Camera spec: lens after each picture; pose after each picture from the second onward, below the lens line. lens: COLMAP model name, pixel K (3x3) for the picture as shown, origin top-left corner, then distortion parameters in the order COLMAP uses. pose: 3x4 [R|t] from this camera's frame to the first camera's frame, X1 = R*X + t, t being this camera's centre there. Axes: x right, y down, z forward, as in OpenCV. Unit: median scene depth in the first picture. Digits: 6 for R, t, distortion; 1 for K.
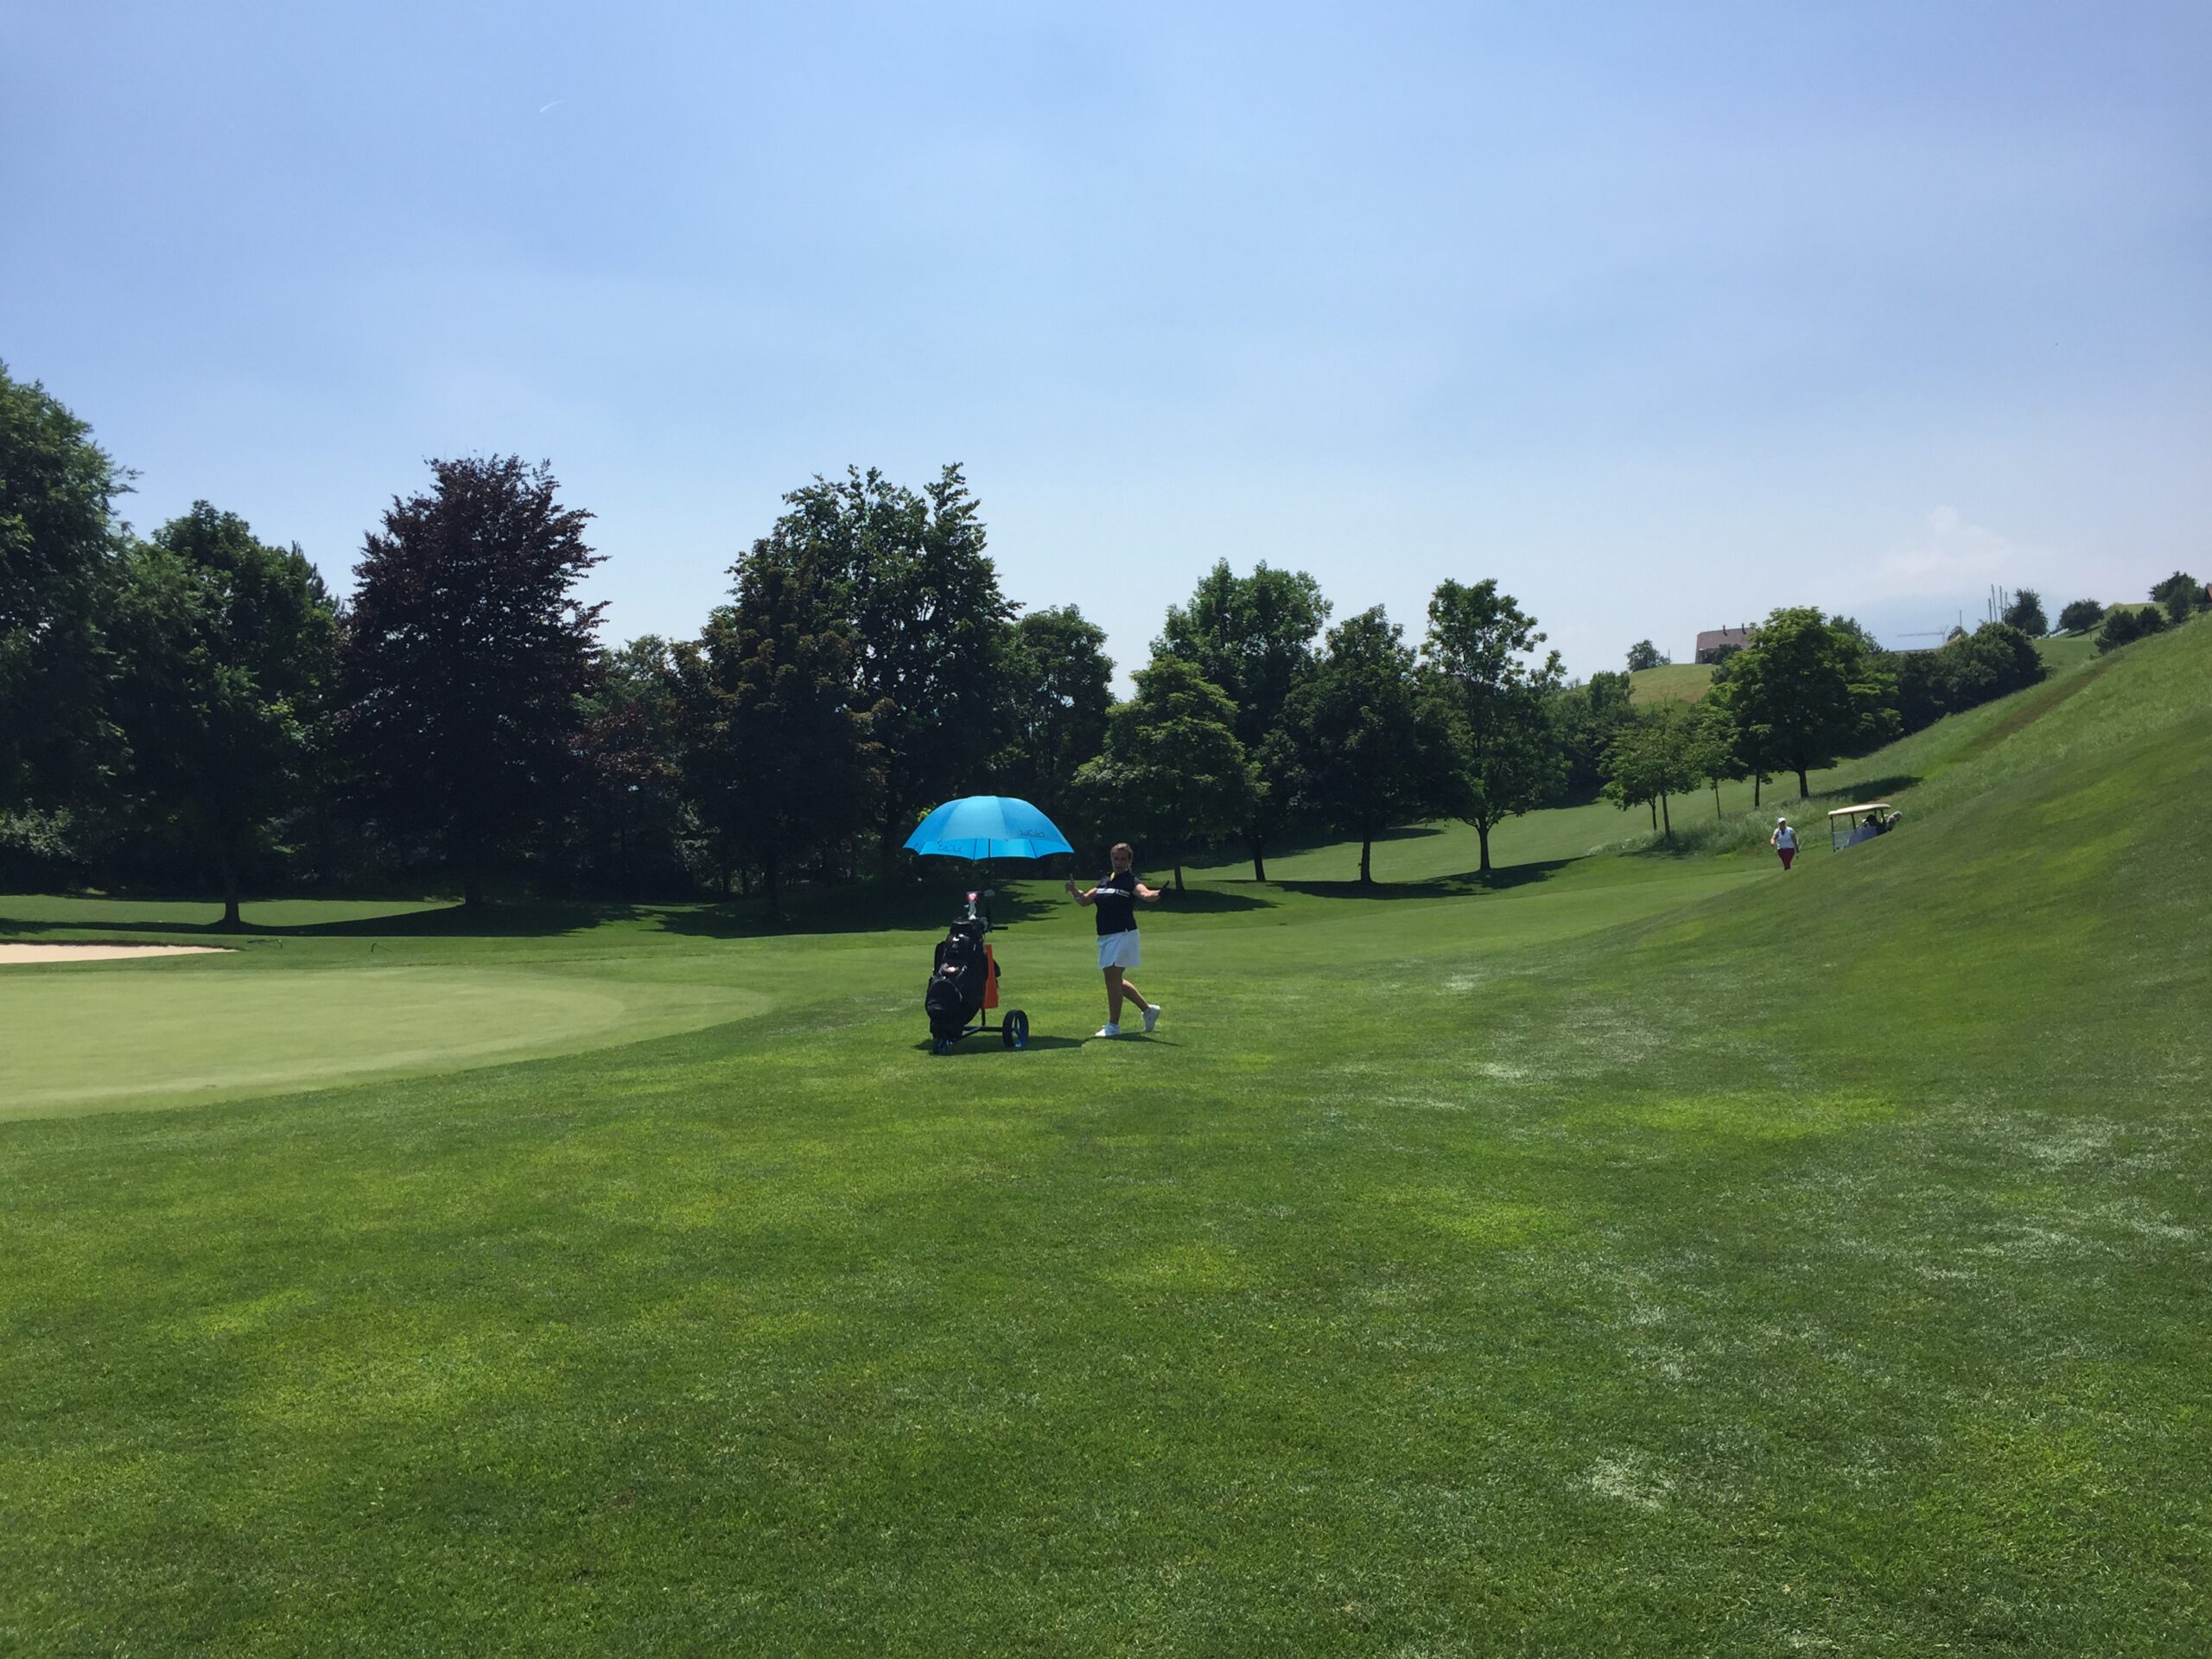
lens RADIAL K [[2081.7, 0, 1116.4], [0, 2081.7, 839.0], [0, 0, 1]] dist [0.032063, 0.000000]
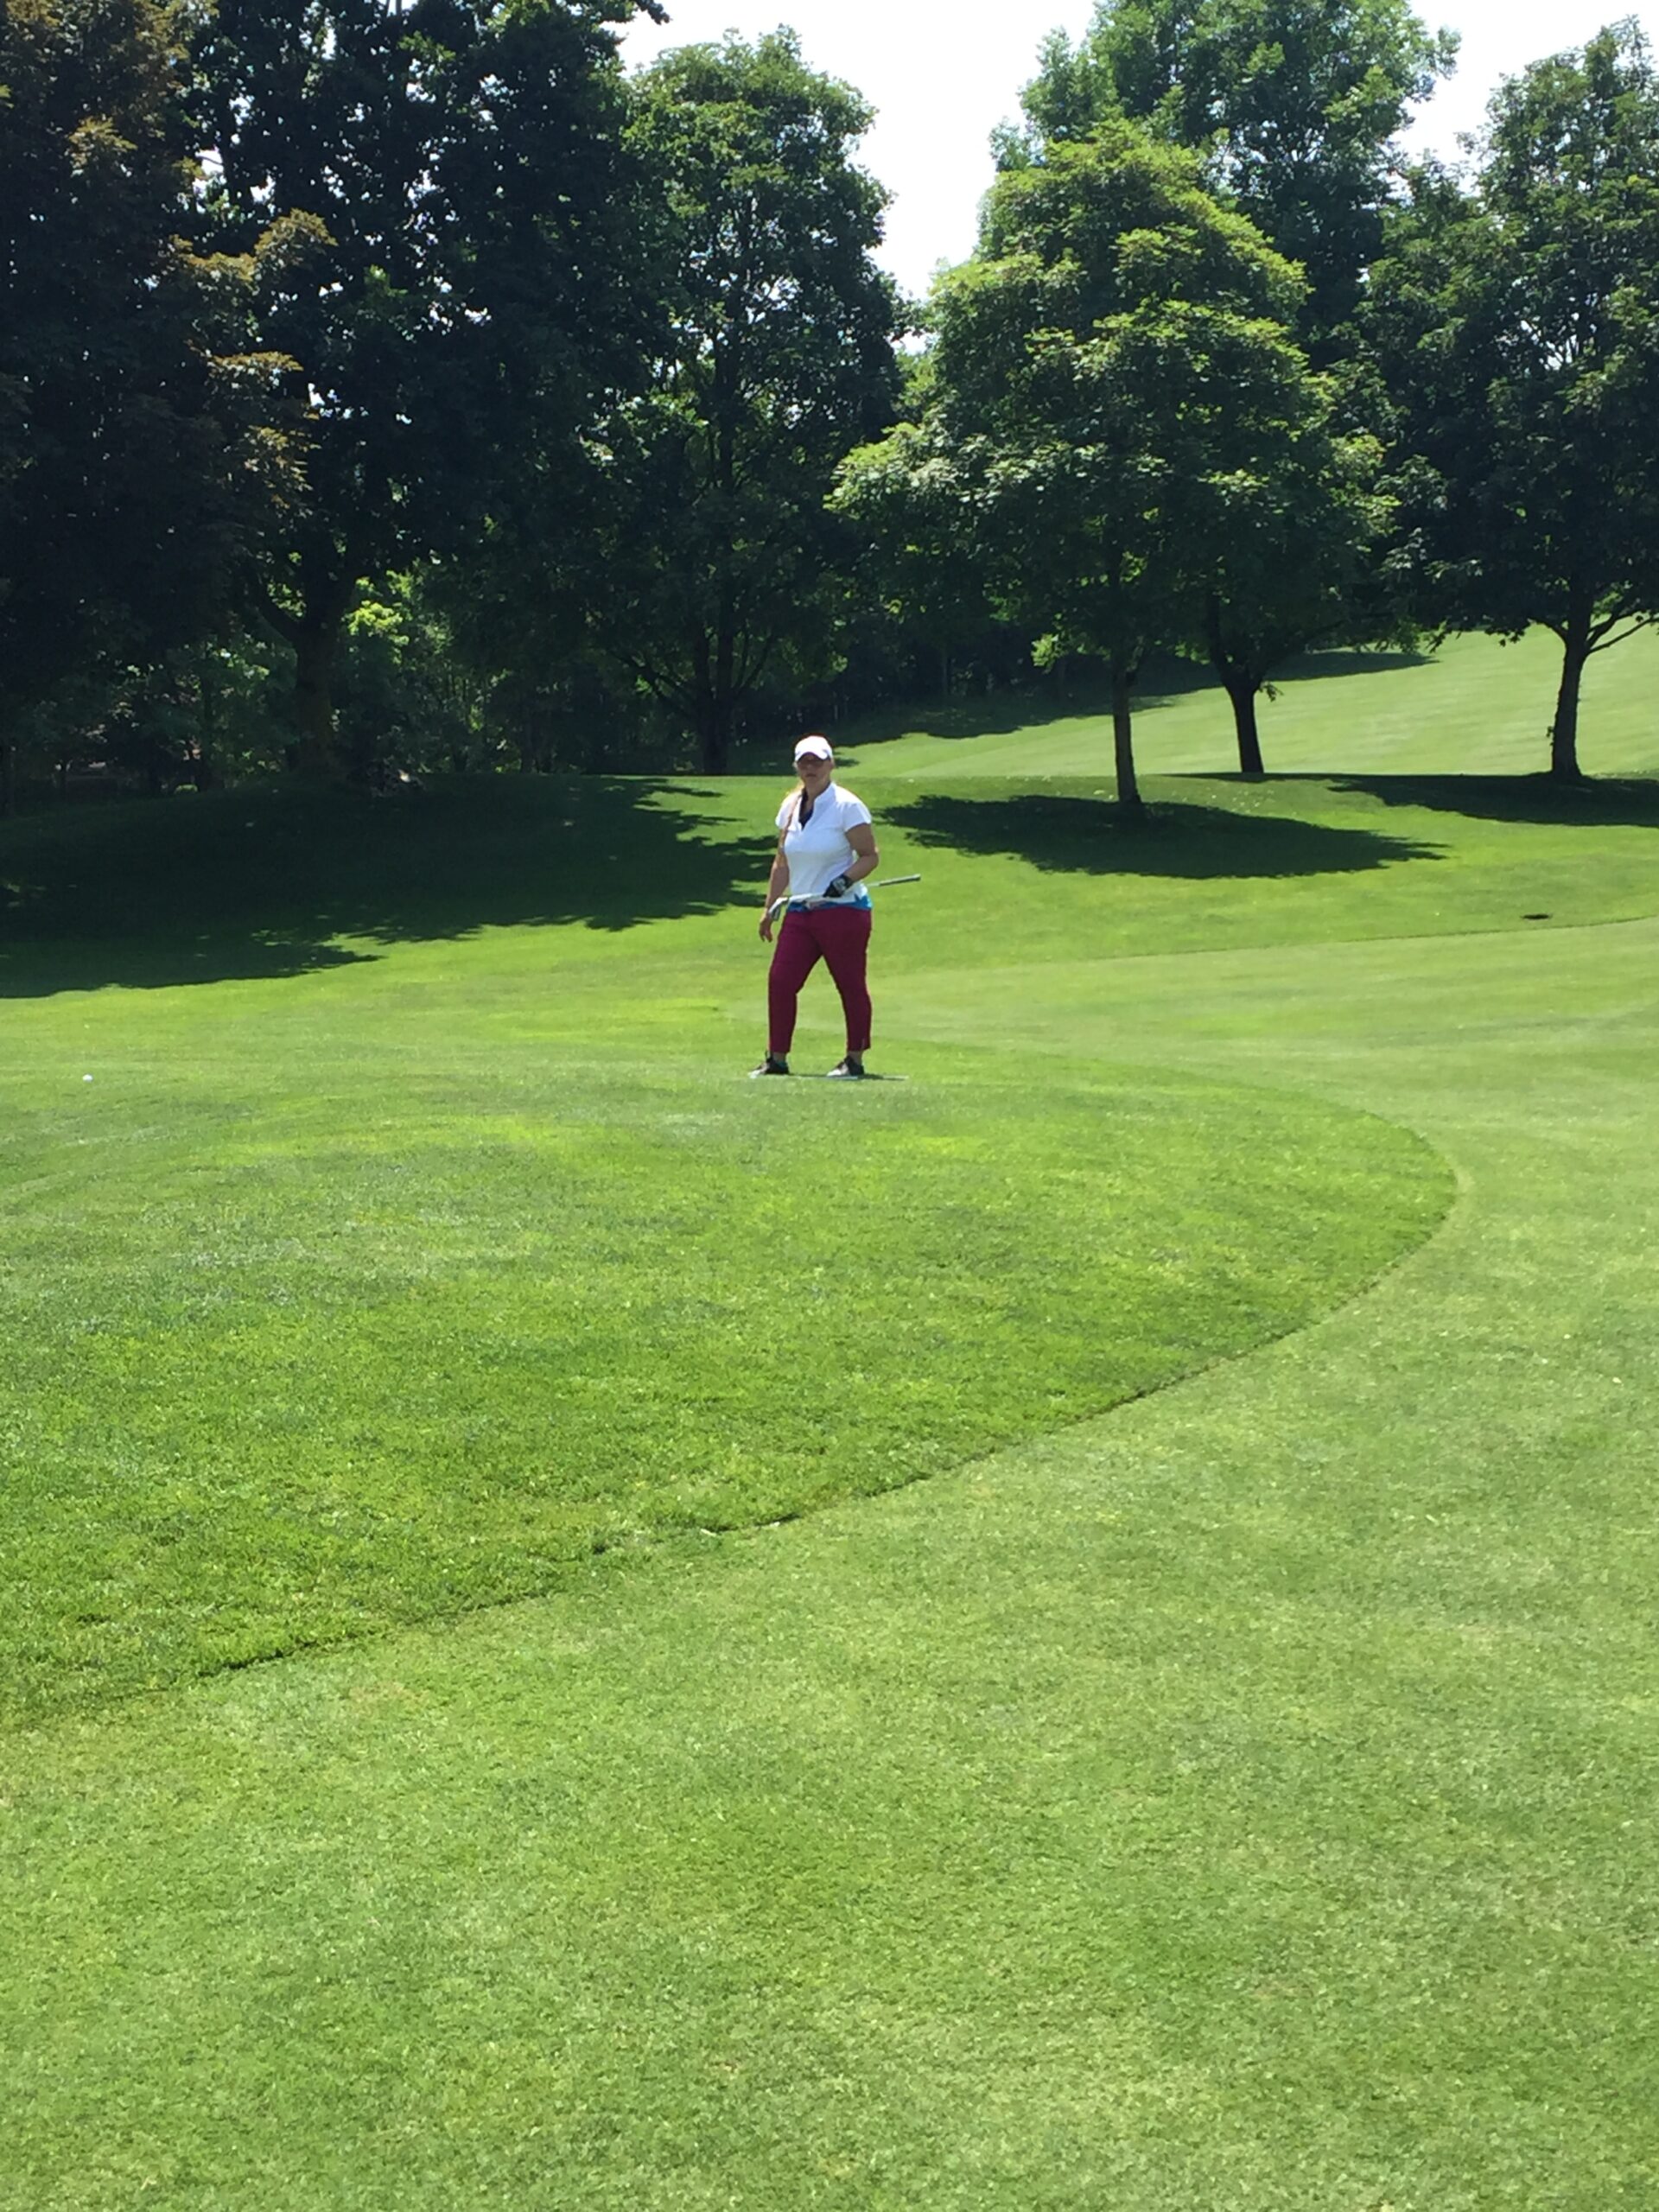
lens RADIAL K [[3148.0, 0, 819.2], [0, 3148.0, 1118.4], [0, 0, 1]] dist [0.046134, 0.000000]
pose [[0.997698, -0.010309, 0.067031, -0.060826], [0.001094, 0.990697, 0.136080, 0.004148], [-0.067811, -0.135694, 0.988428, 0.463238]]
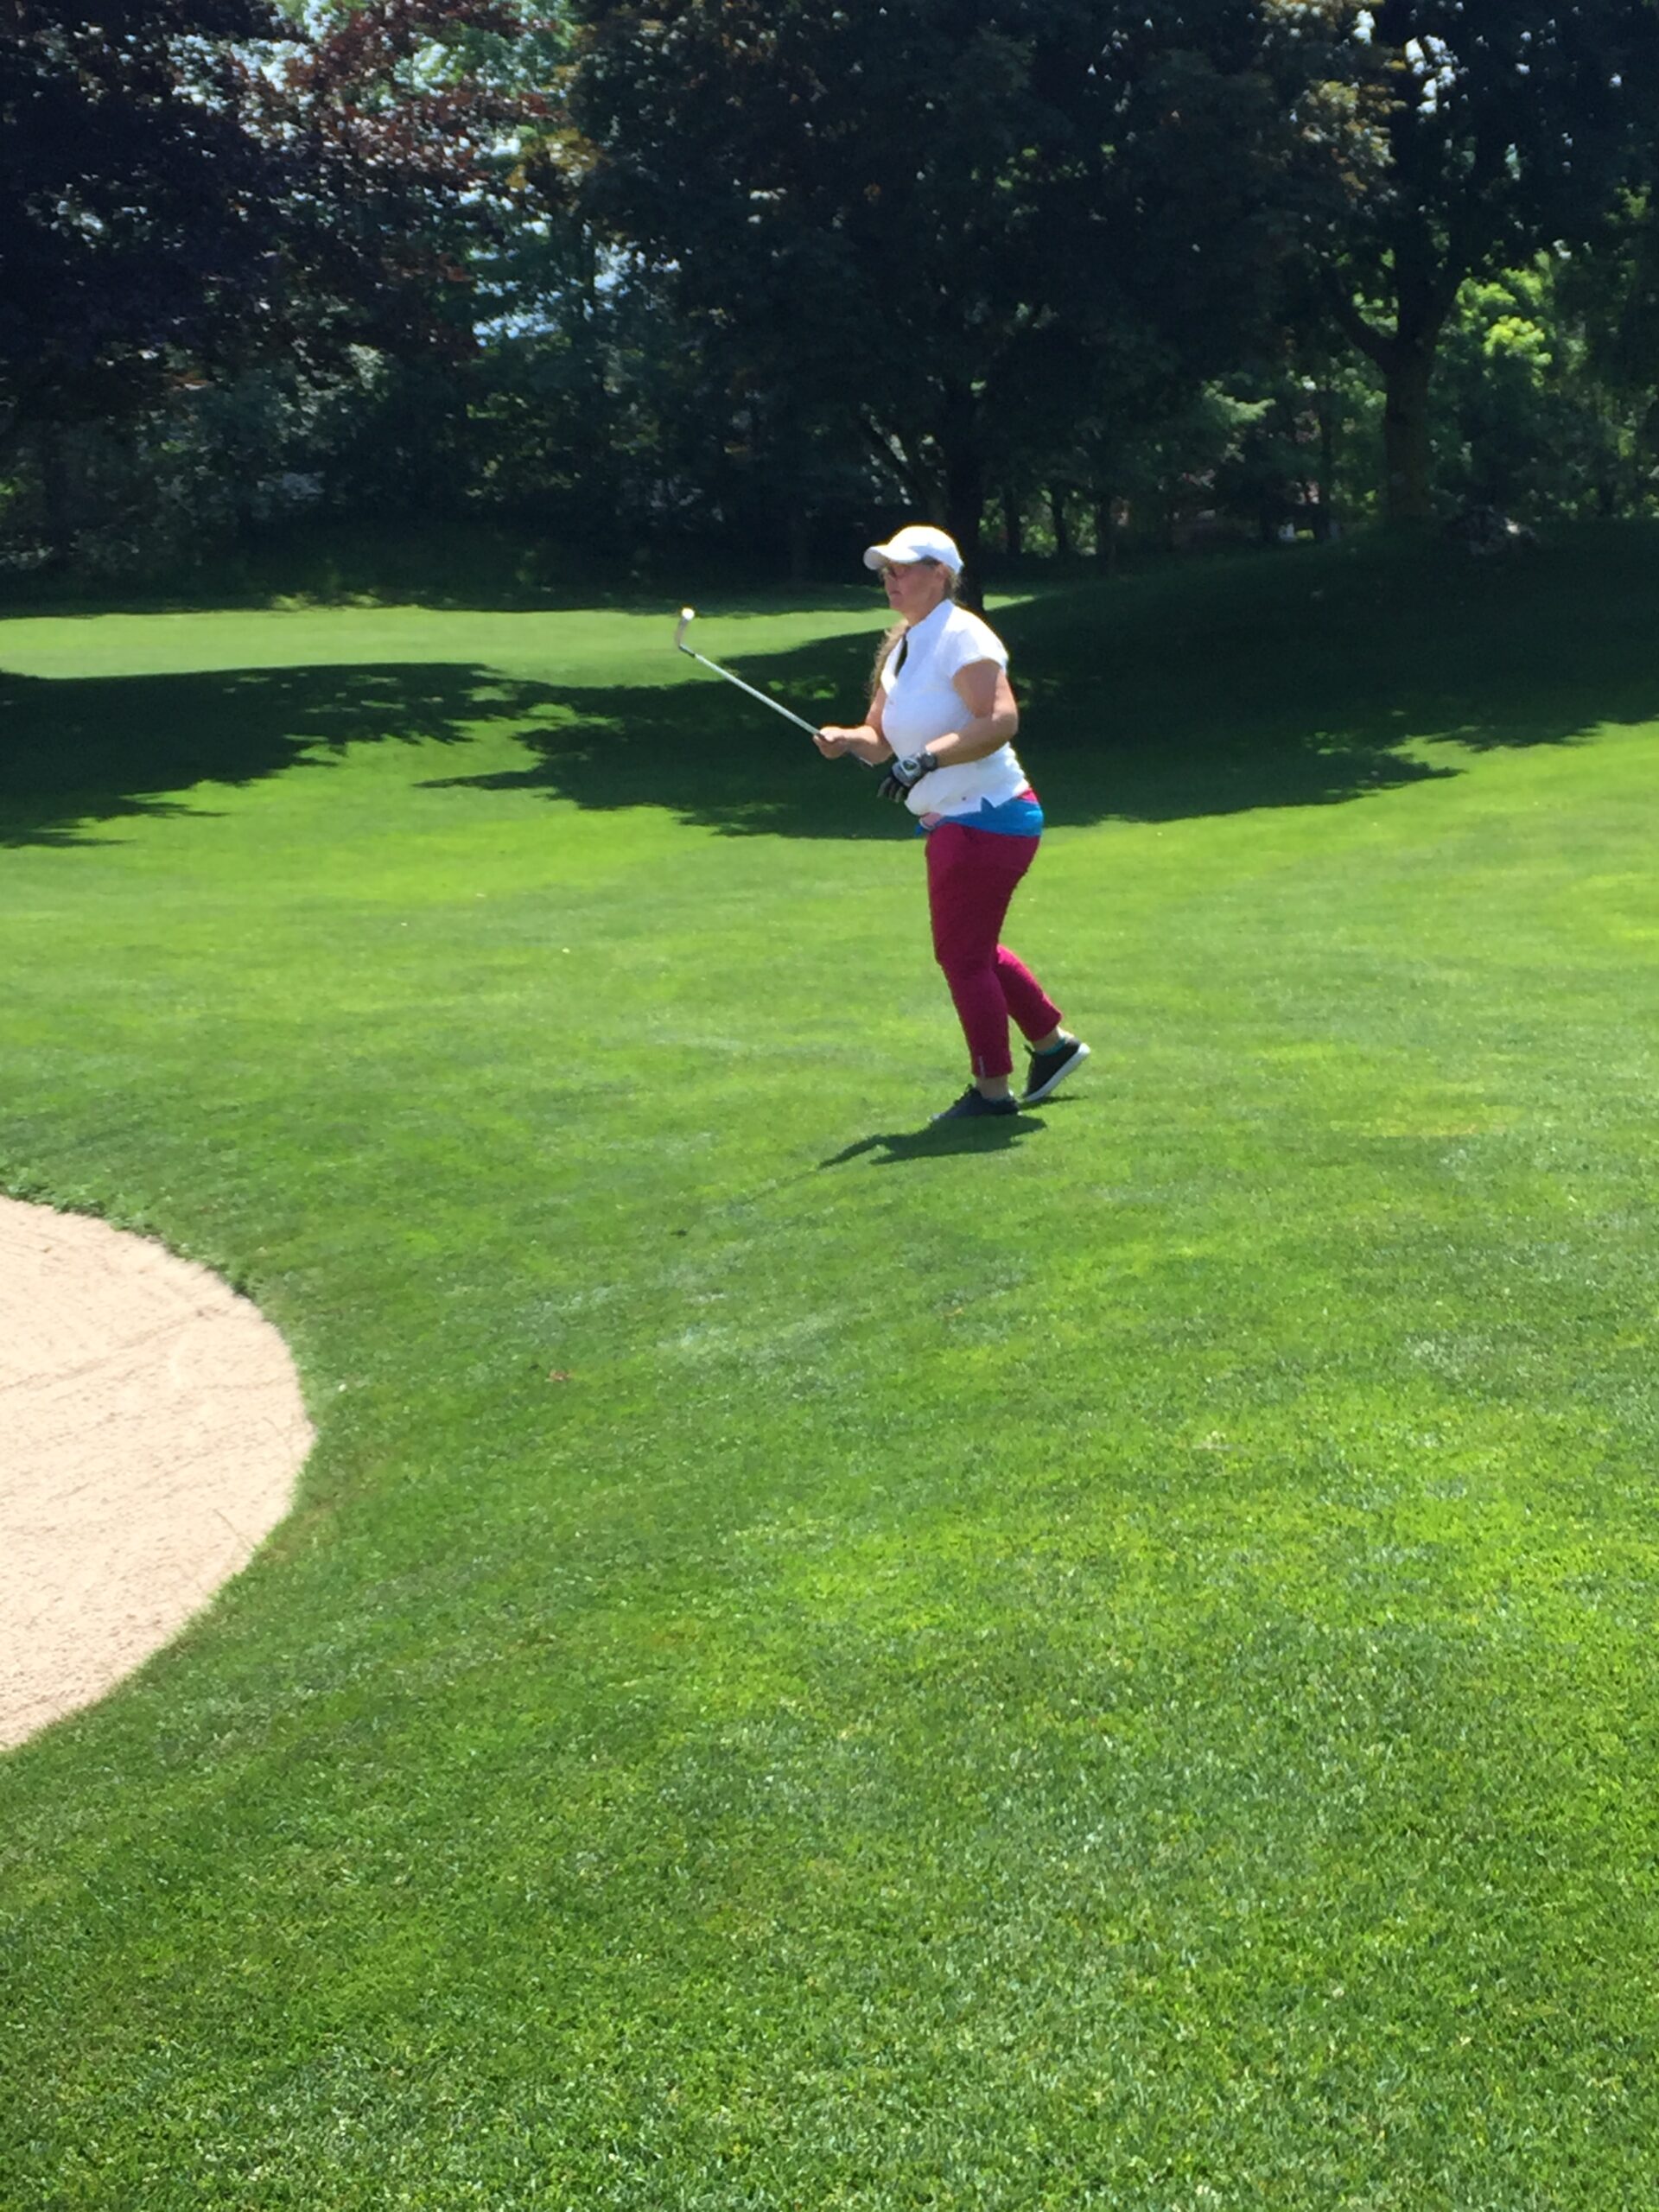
lens RADIAL K [[3148.0, 0, 825.9], [0, 3148.0, 1106.1], [0, 0, 1]] dist [0.046134, 0.000000]
pose [[0.958576, 0.016171, -0.284377, -0.060571], [0.044310, 0.977767, 0.204959, 0.004171], [0.281369, -0.209070, 0.936547, 0.553740]]
